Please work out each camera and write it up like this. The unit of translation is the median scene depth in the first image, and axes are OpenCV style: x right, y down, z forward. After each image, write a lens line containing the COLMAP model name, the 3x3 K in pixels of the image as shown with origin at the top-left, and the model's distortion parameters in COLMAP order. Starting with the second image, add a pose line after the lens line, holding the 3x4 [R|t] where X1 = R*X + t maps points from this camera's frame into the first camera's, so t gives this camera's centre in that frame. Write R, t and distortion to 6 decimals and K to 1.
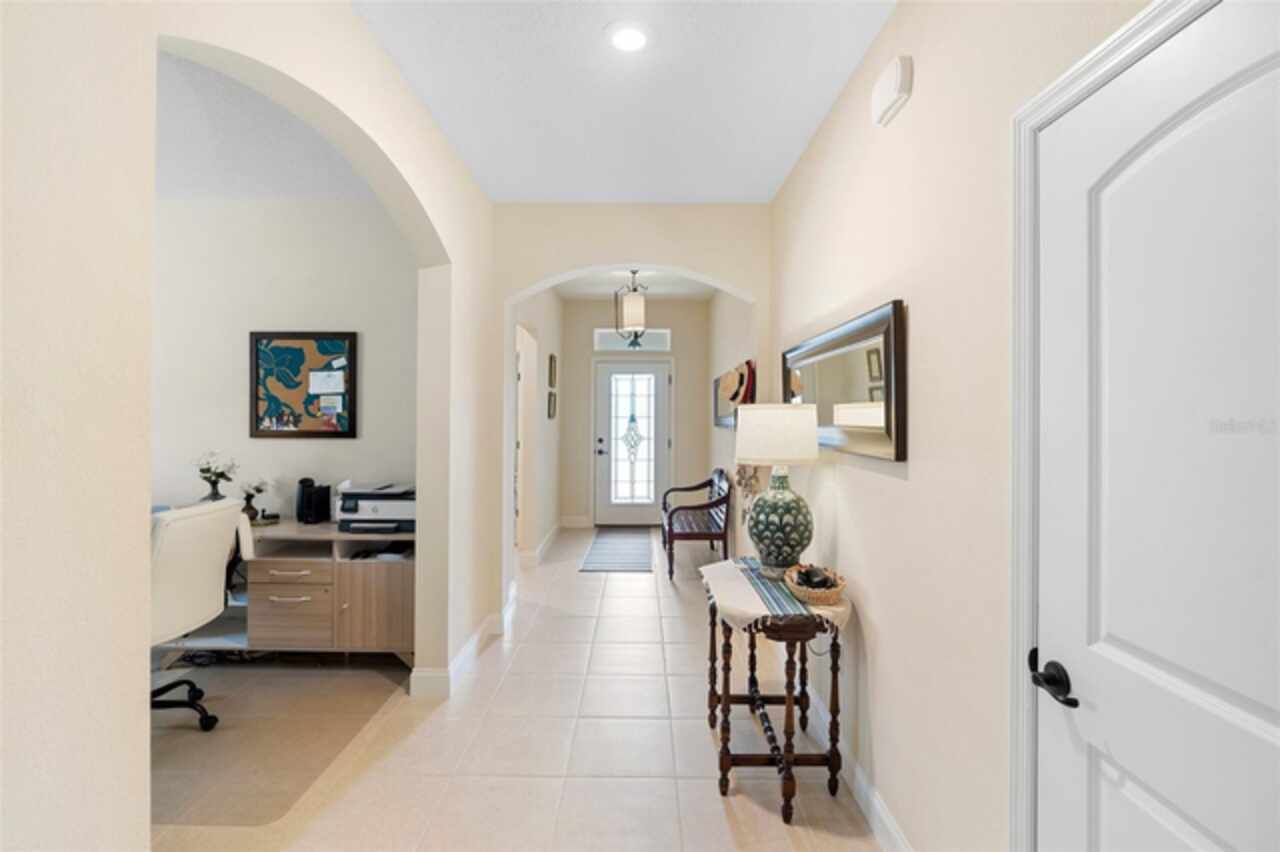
lens RADIAL K [[583.4, 0, 641.6], [0, 583.4, 412.5], [0, 0, 1]] dist [-0.010858, 0.000291]
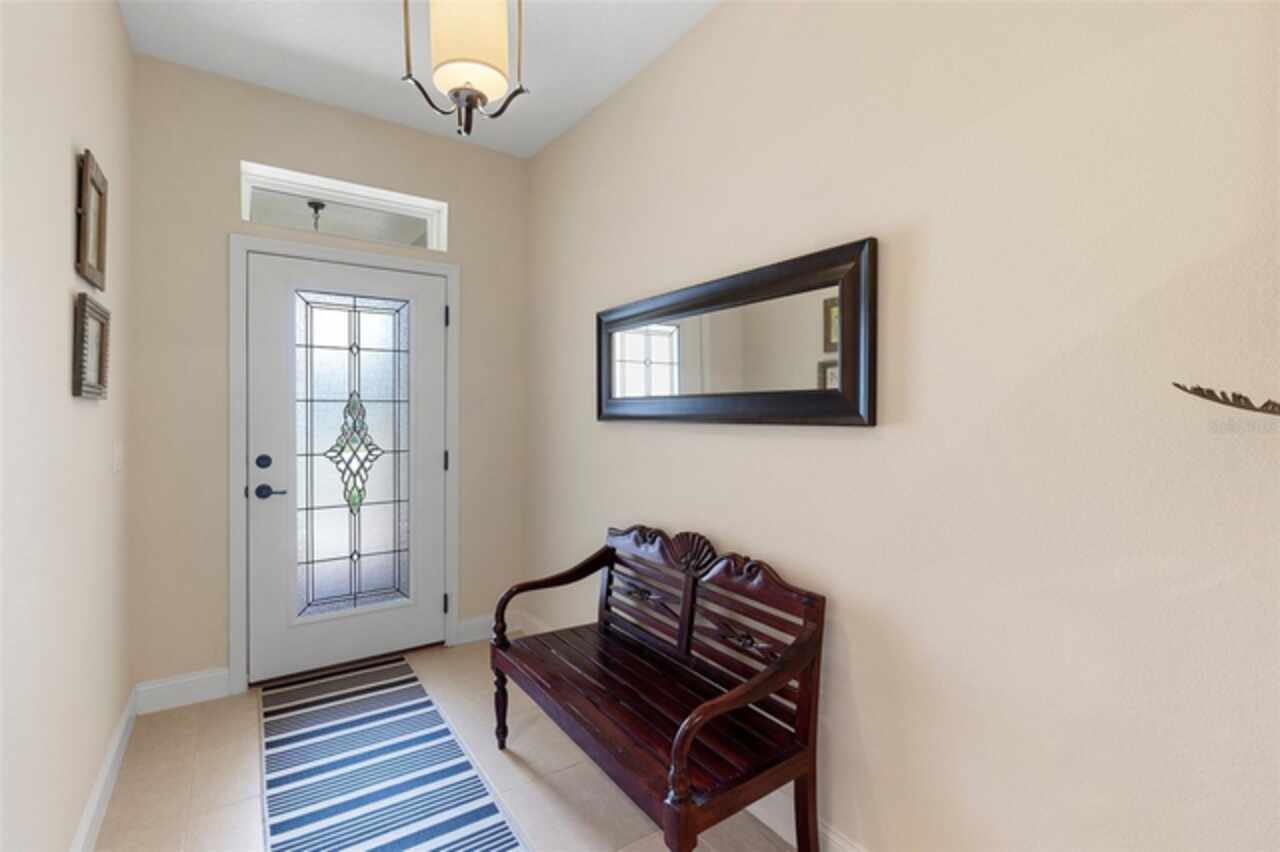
lens RADIAL K [[583.4, 0, 641.6], [0, 583.4, 412.5], [0, 0, 1]] dist [-0.010858, 0.000291]
pose [[0.826747, -0.003940, 0.562560, -0.079871], [-0.001296, 0.999959, 0.008908, 0.012386], [-0.562572, -0.008094, 0.826709, 0.547122]]
